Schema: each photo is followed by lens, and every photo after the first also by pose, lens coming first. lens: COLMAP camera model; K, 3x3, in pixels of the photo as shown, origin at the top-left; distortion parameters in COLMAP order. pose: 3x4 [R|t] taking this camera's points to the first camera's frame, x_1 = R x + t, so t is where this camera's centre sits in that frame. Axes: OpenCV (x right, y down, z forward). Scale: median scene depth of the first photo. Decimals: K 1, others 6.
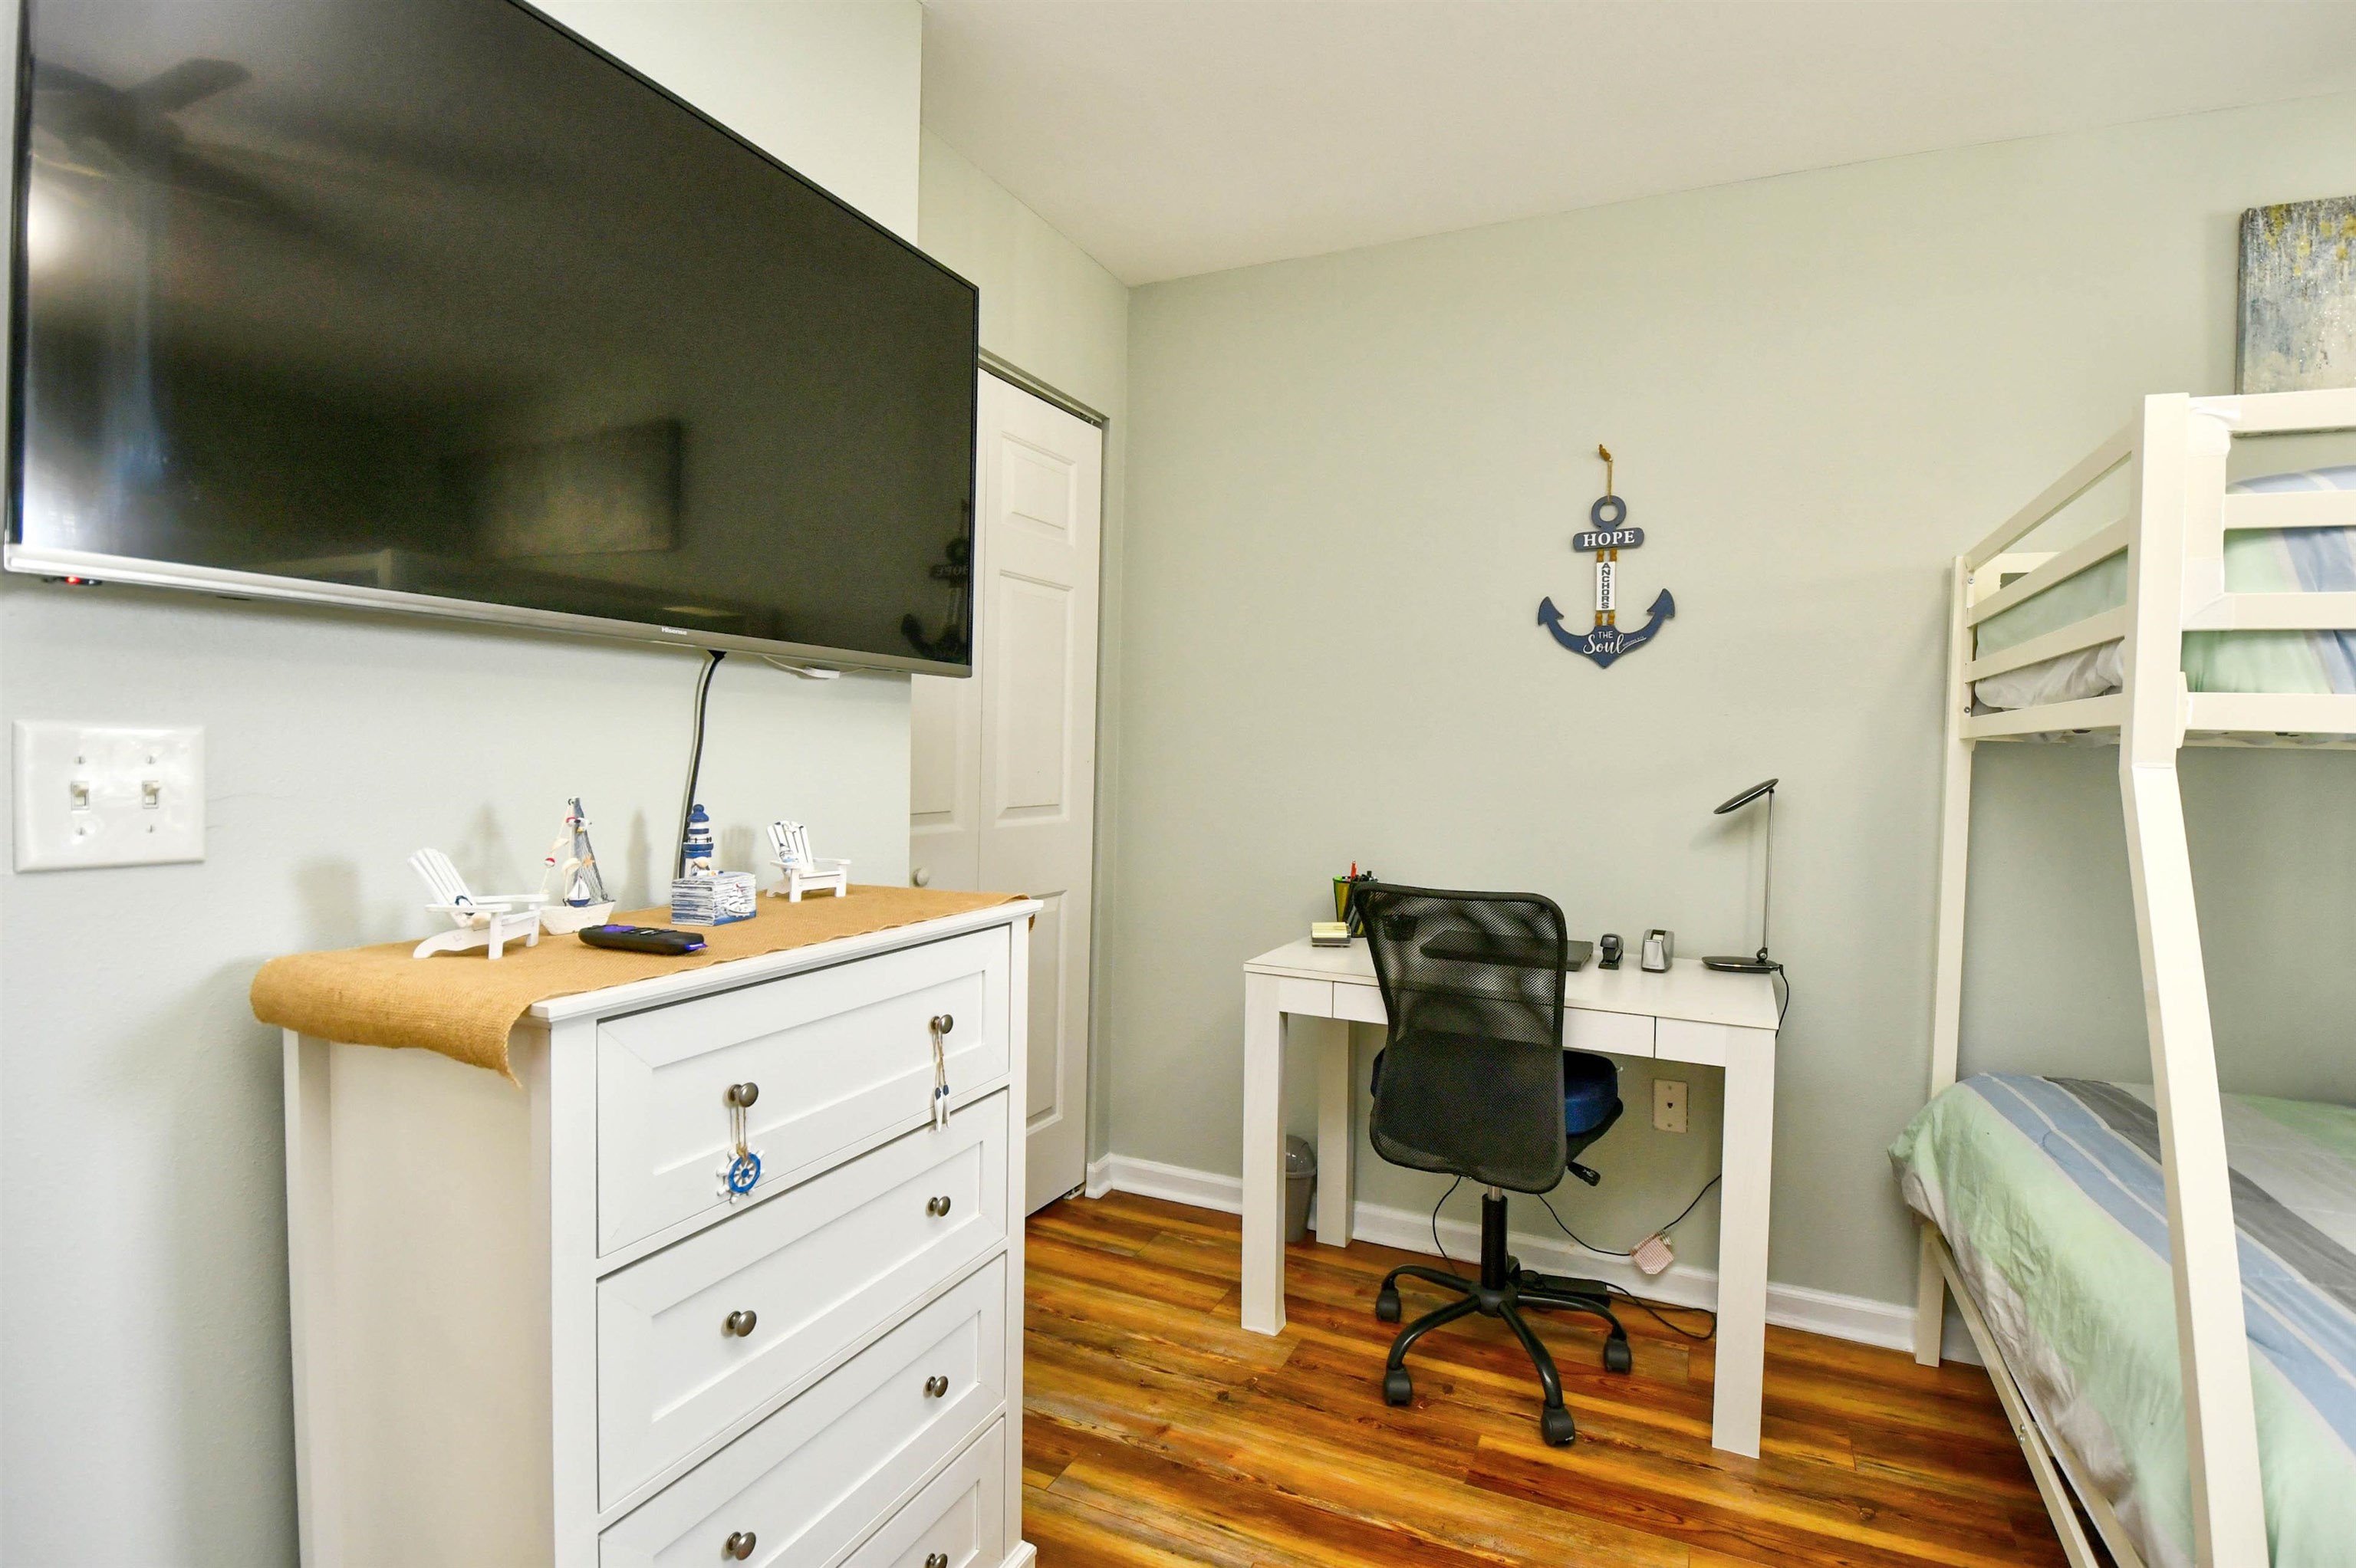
lens RADIAL K [[1016.0, 0, 1178.9], [0, 1016.0, 760.3], [0, 0, 1]] dist [0.007255, -0.015758]
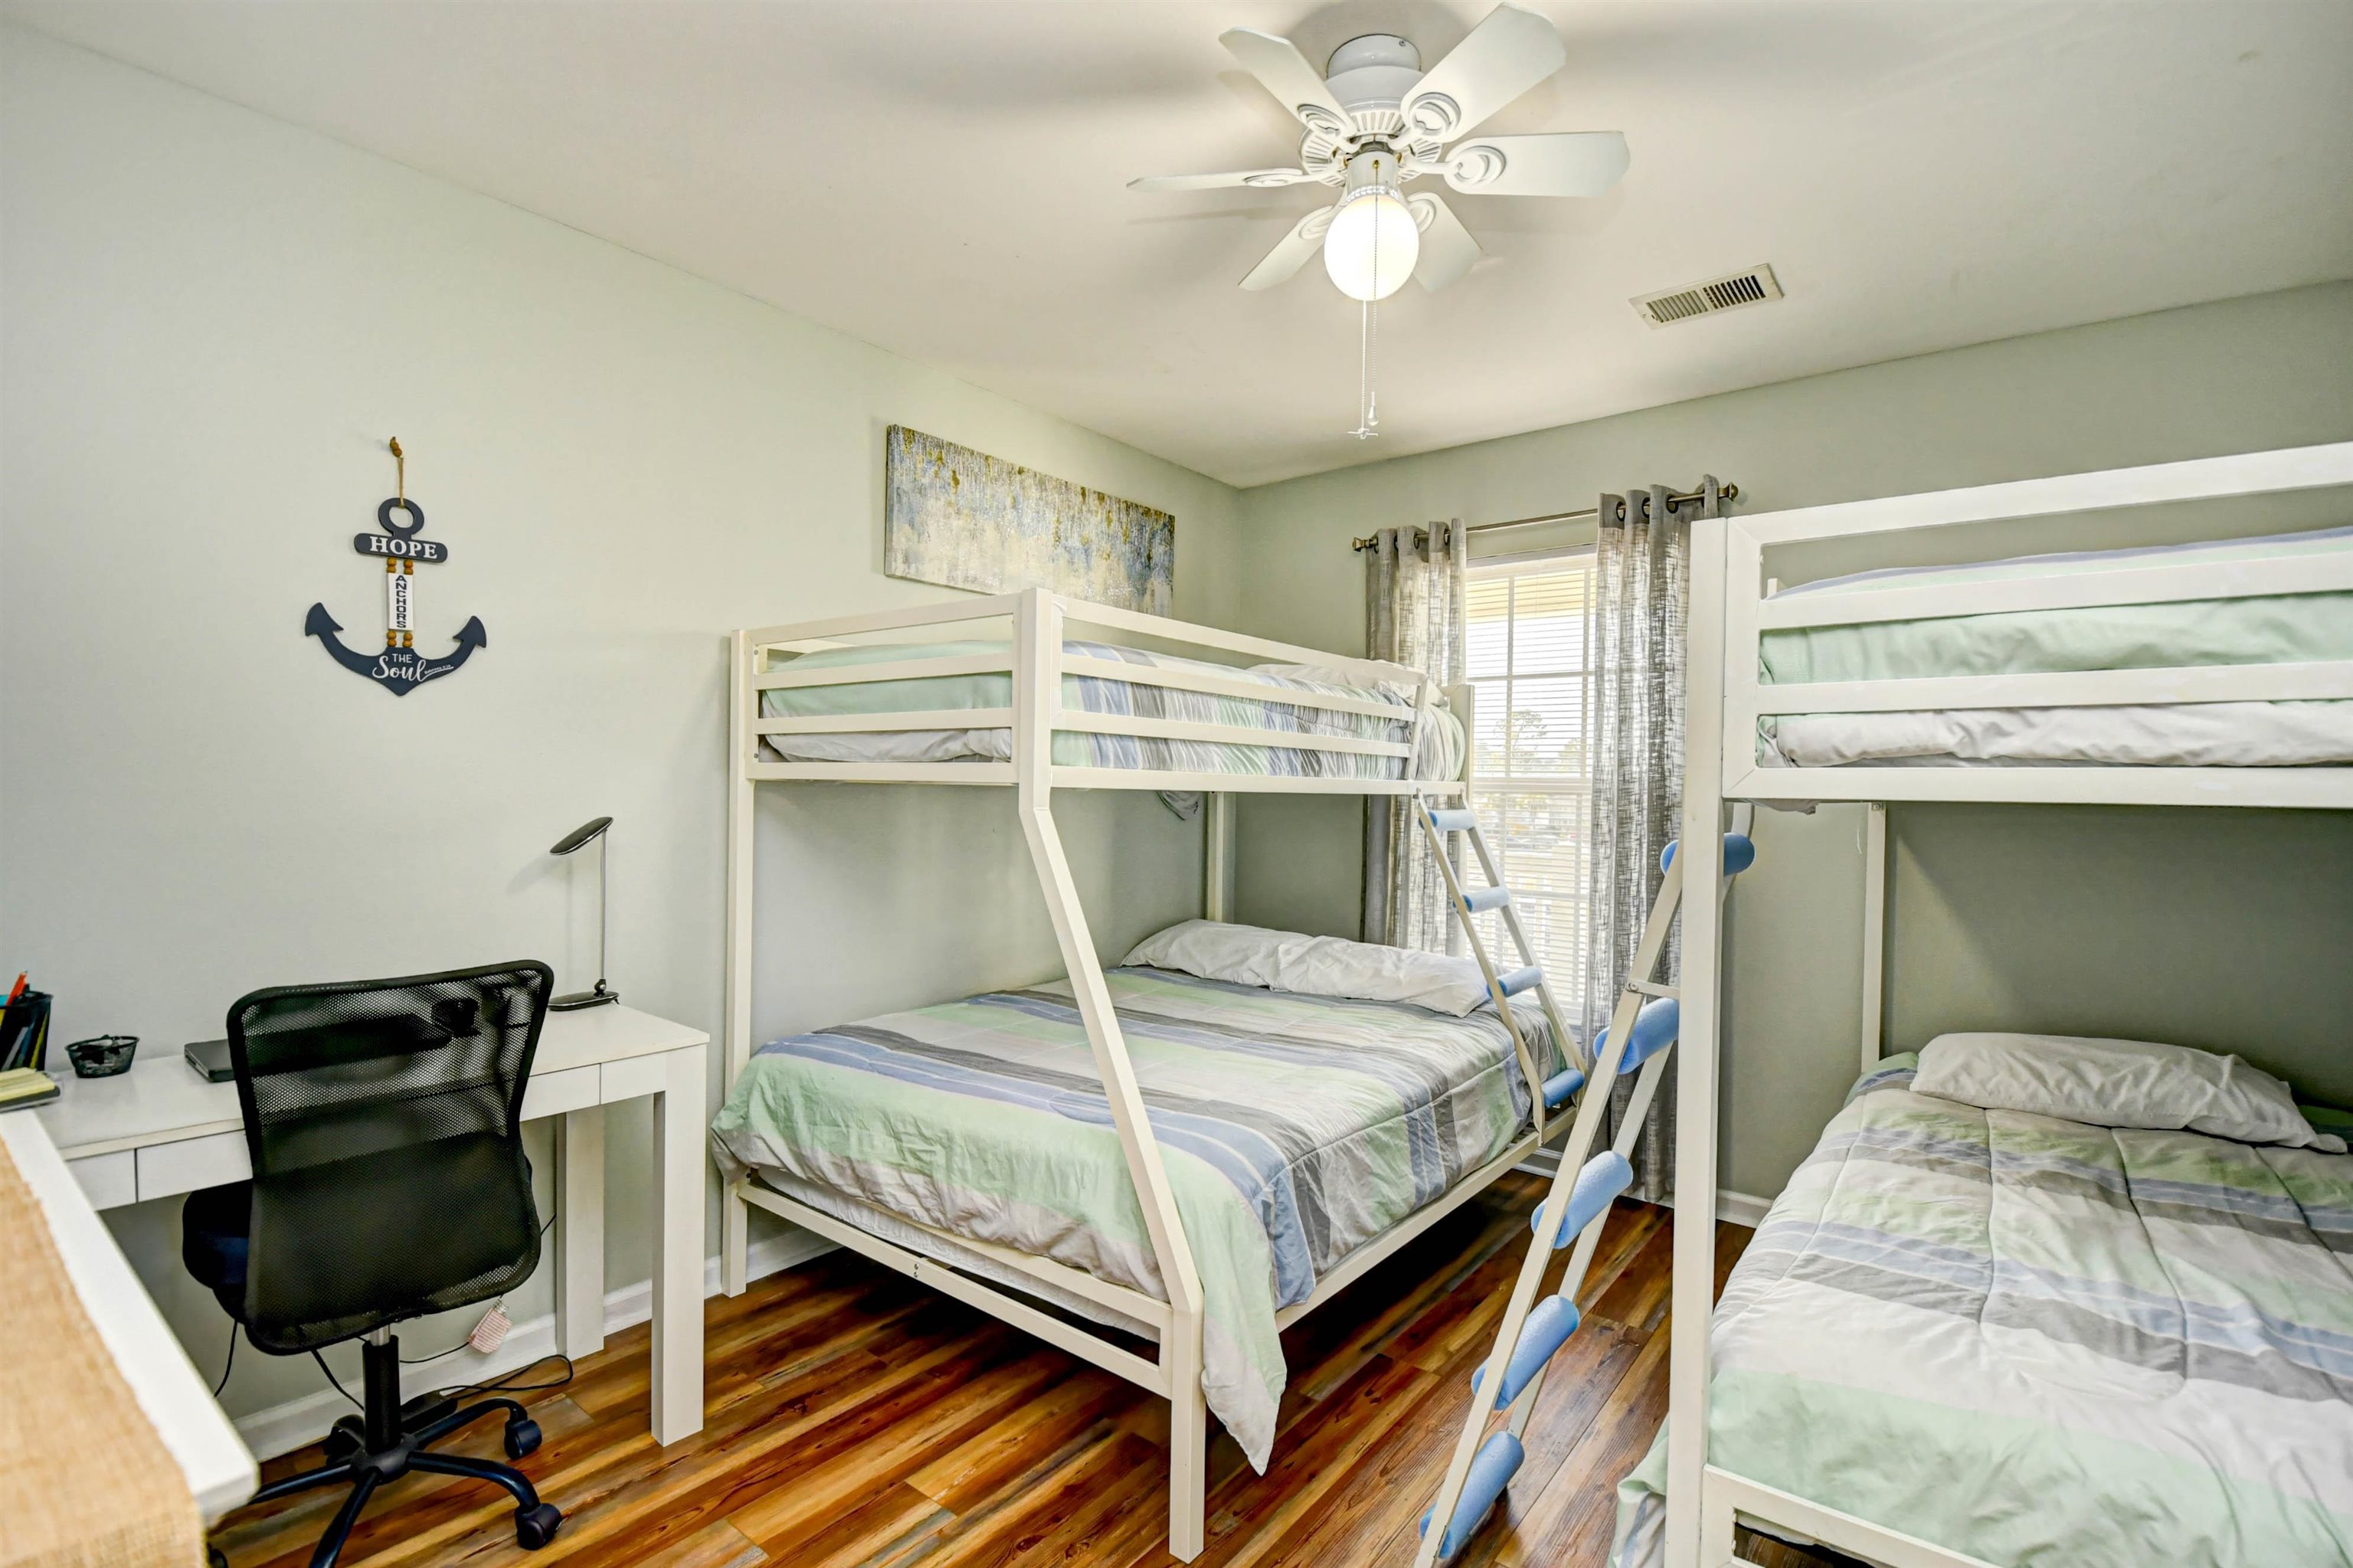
lens RADIAL K [[1043.5, 0, 1179.8], [0, 1043.5, 796.9], [0, 0, 1]] dist [-0.001567, -0.000402]
pose [[0.282426, -0.023613, 0.958999, -0.309111], [0.007264, 0.999721, 0.022476, -0.025437], [-0.959262, 0.000618, 0.282518, 0.141216]]
